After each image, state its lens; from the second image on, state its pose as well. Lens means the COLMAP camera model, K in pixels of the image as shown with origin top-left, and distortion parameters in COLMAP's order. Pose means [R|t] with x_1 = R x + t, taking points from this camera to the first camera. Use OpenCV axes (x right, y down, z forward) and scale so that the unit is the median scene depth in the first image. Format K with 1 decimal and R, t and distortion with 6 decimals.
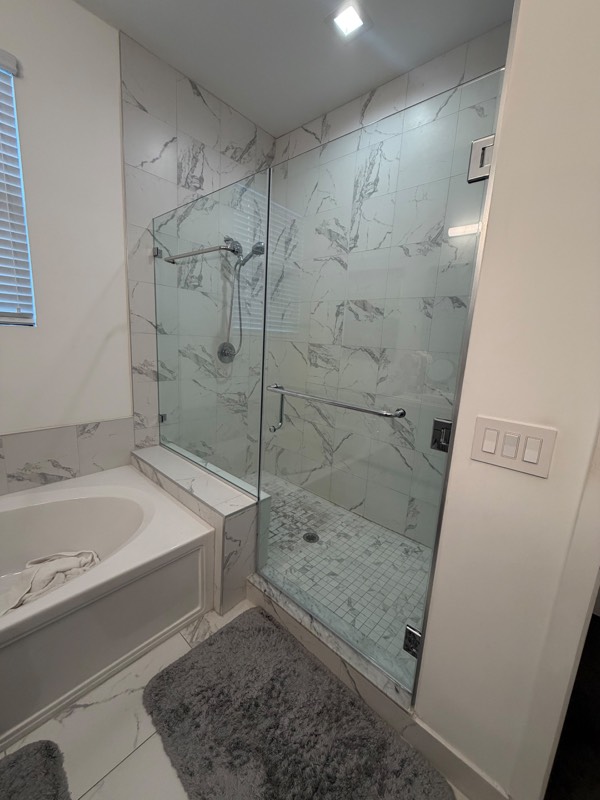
lens RADIAL K [[322.0, 0, 299.9], [0, 322.0, 400.1], [0, 0, 1]] dist [-0.000034, -0.000455]
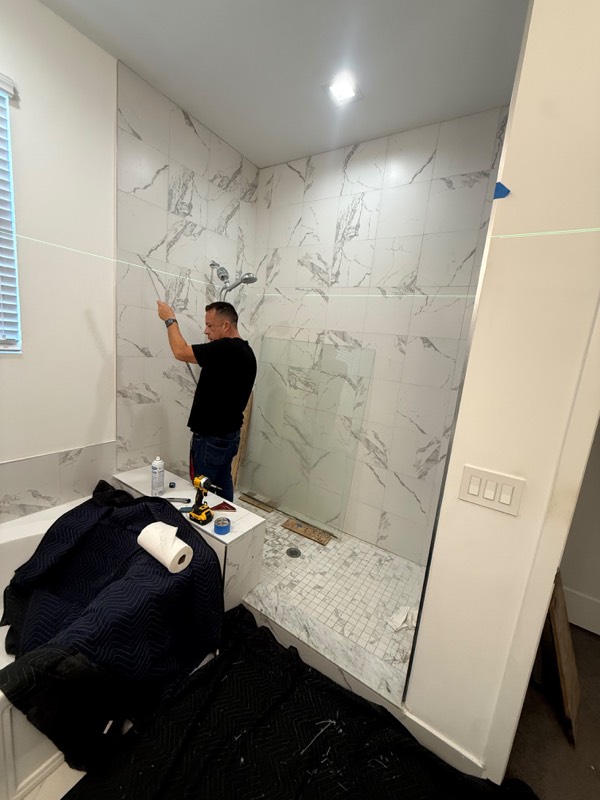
lens RADIAL K [[322.0, 0, 299.7], [0, 322.0, 398.1], [0, 0, 1]] dist [-0.000034, -0.000455]
pose [[0.988466, 0.013047, 0.150878, -0.117543], [-0.012572, 0.999913, -0.004098, -0.084050], [-0.150918, 0.002153, 0.988544, -0.061185]]
